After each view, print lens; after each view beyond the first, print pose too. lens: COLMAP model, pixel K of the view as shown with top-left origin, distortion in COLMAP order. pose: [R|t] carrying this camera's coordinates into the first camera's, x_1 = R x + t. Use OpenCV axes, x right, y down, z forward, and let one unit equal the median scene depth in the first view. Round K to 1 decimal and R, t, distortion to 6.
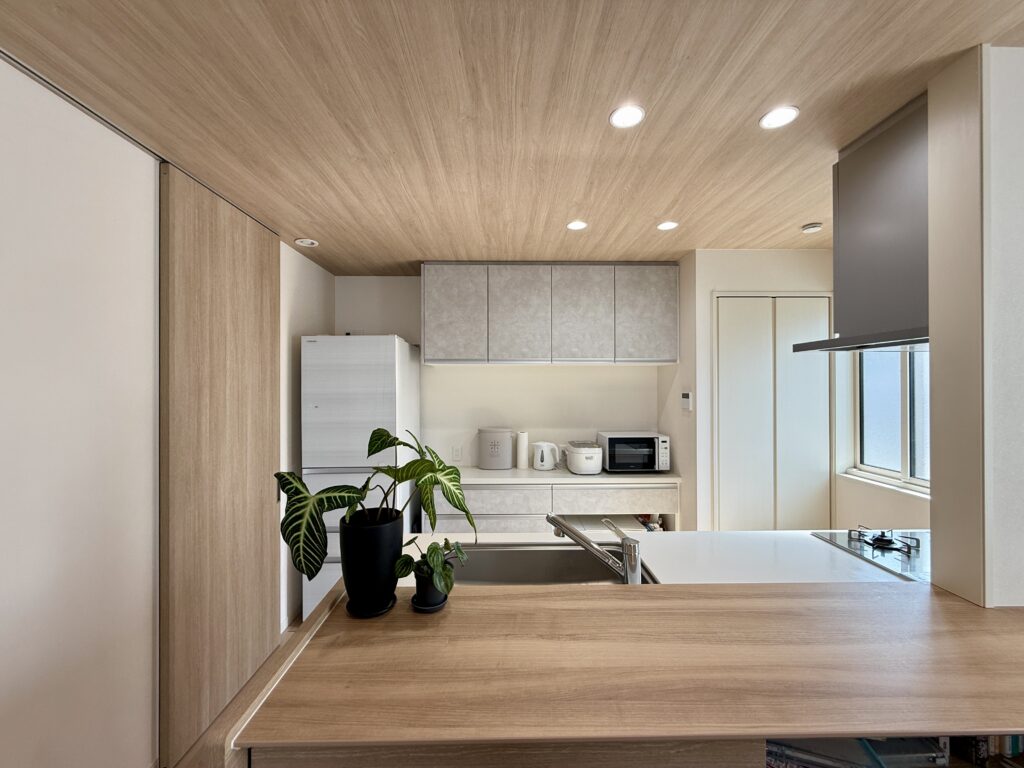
lens RADIAL K [[414.9, 0, 512.3], [0, 414.9, 381.6], [0, 0, 1]] dist [-0.000952, -0.000015]
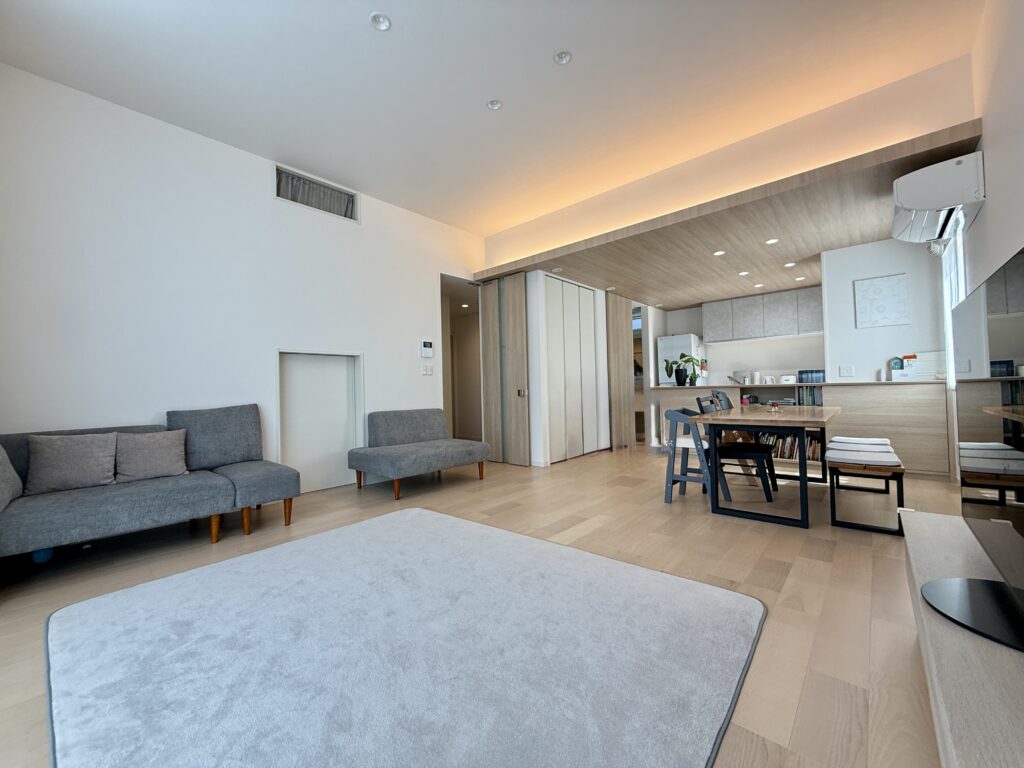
lens RADIAL K [[414.9, 0, 516.9], [0, 414.9, 382.2], [0, 0, 1]] dist [-0.000952, -0.000015]
pose [[0.747056, -0.030647, -0.664054, 0.582163], [0.025487, 0.999523, -0.017456, 0.198126], [0.664272, -0.003884, 0.747480, -1.576994]]
